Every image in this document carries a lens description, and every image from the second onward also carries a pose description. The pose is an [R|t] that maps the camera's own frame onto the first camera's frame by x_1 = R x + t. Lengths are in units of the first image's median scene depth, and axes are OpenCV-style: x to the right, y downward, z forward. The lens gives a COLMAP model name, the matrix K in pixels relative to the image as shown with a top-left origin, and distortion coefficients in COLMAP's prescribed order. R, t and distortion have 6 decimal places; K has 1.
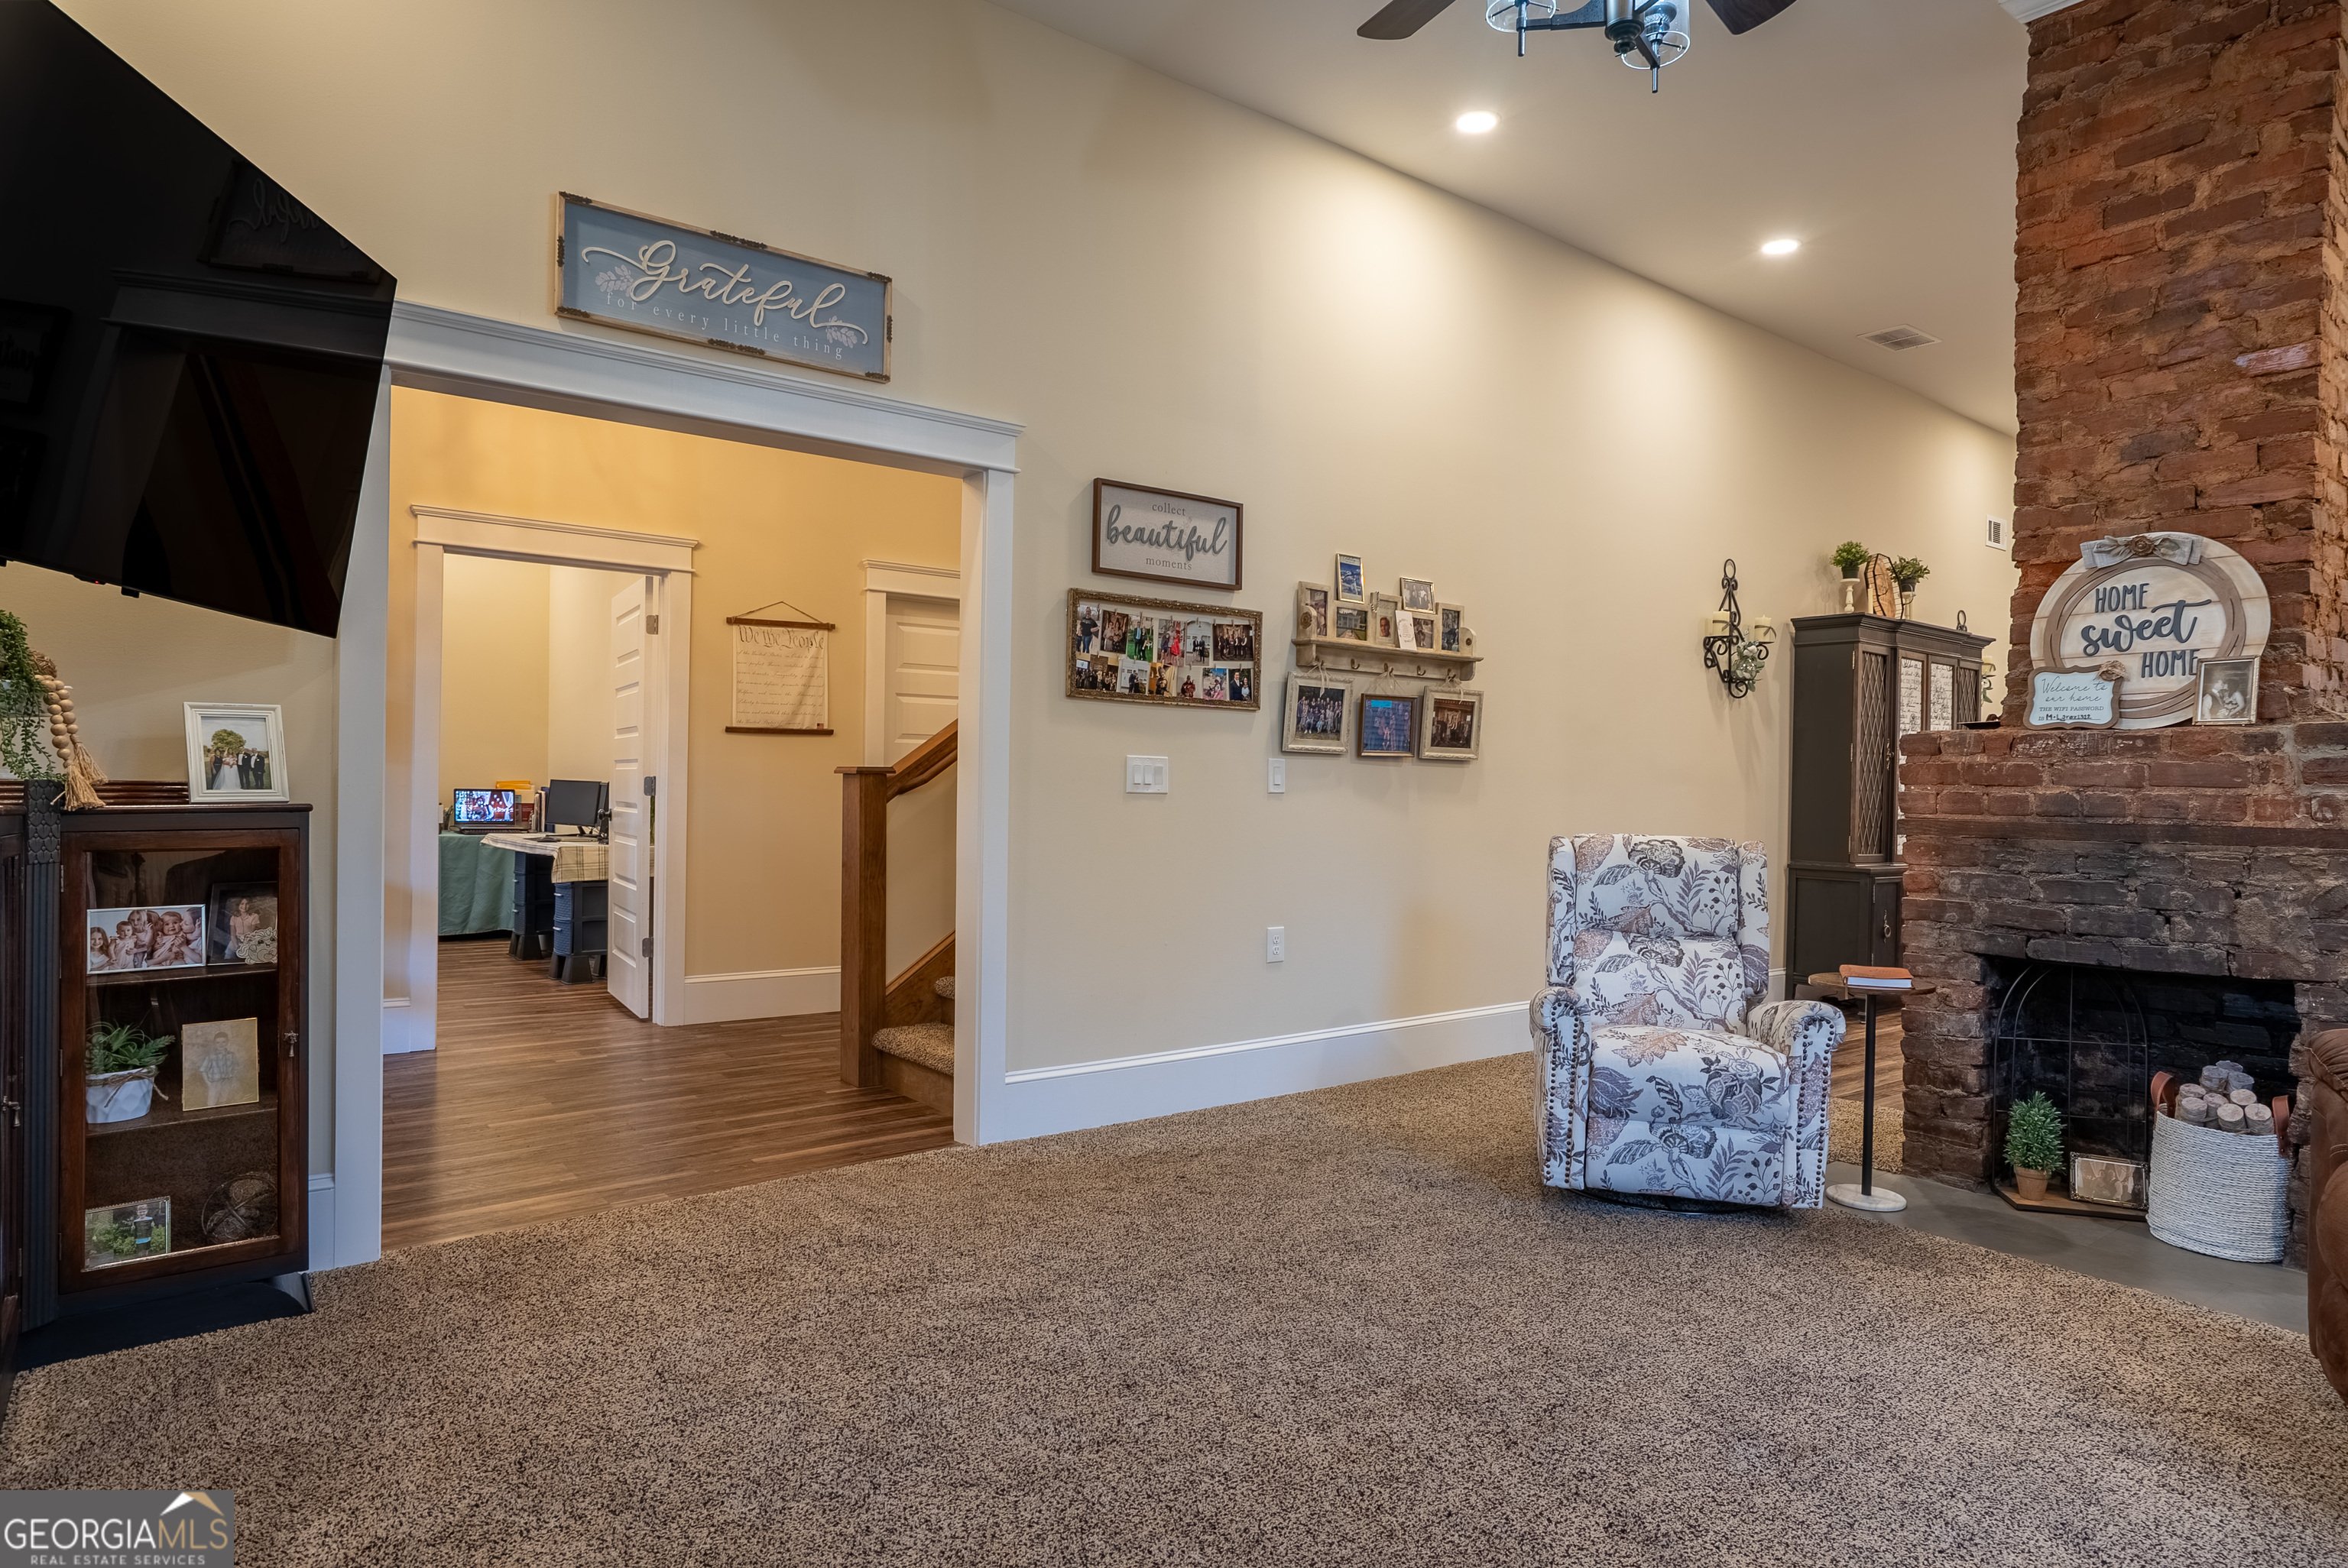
lens RADIAL K [[1312.0, 0, 1175.6], [0, 1312.0, 791.9], [0, 0, 1]] dist [-0.013728, -0.000030]
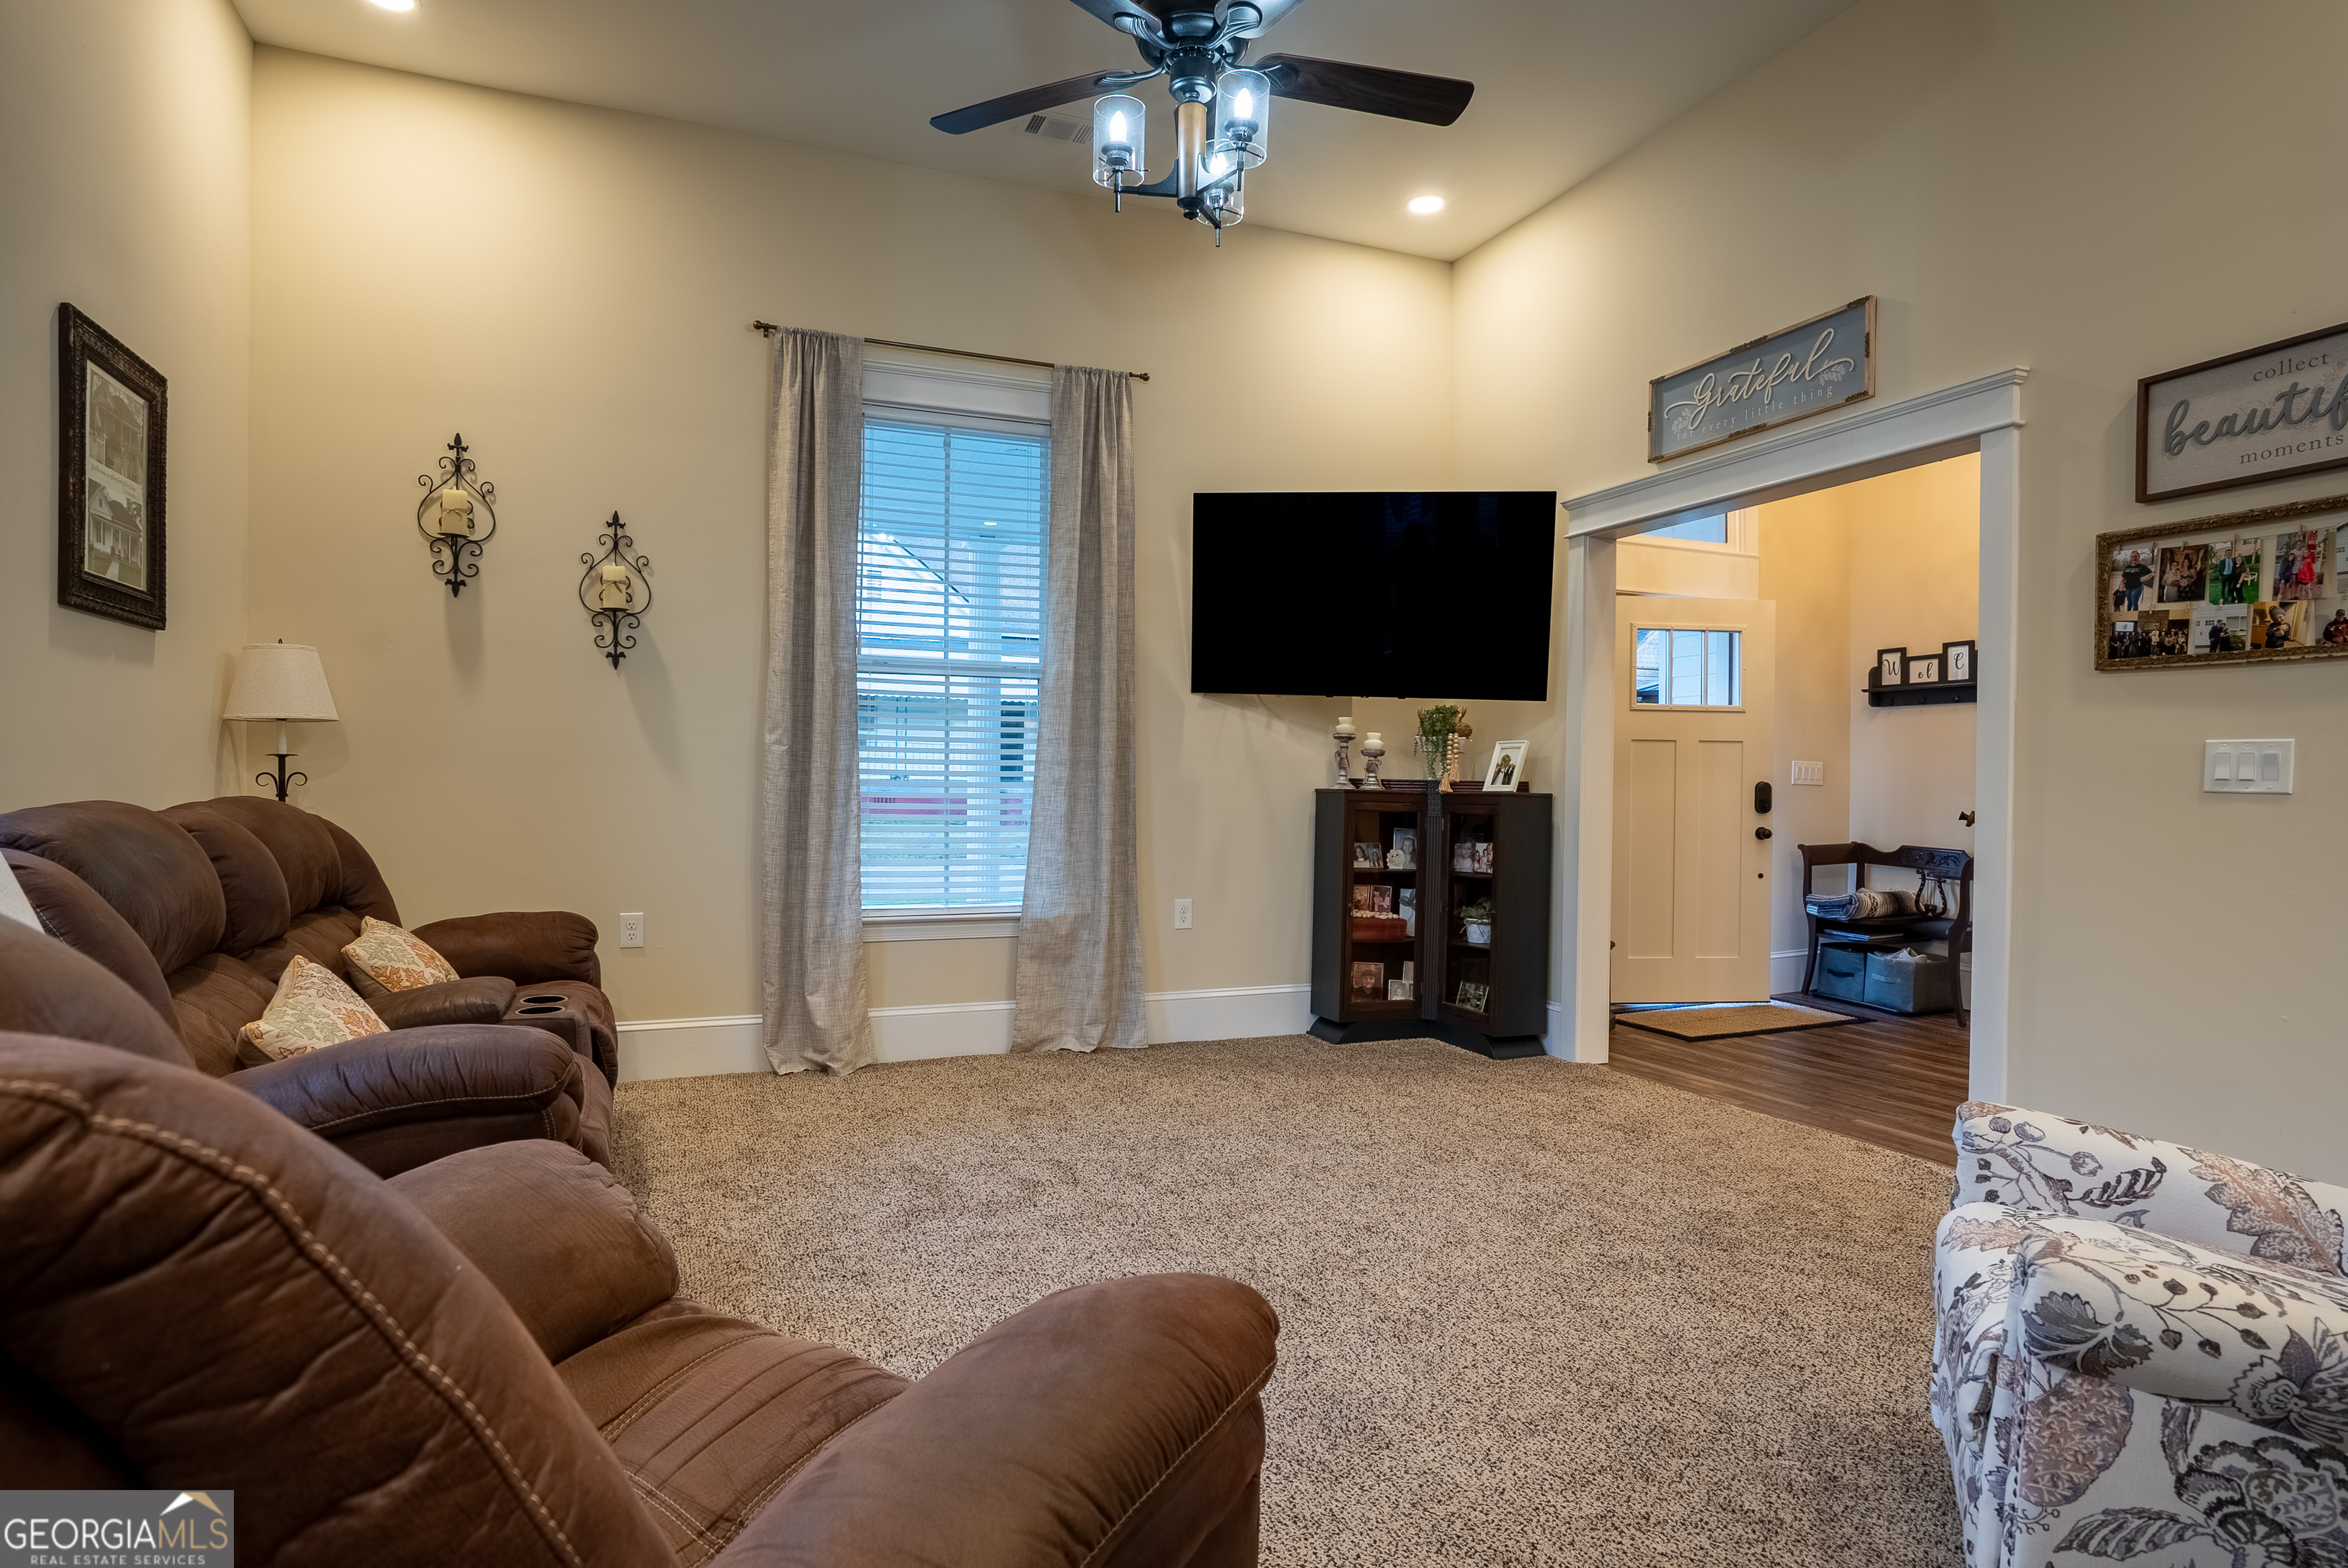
lens RADIAL K [[1201.8, 0, 1171.0], [0, 1201.8, 781.8], [0, 0, 1]] dist [-0.002435, -0.000395]
pose [[-0.241656, -0.006550, -0.970340, 0.753048], [-0.010946, 0.999932, -0.004024, 0.003885], [0.970300, 0.009649, -0.241711, 0.622430]]
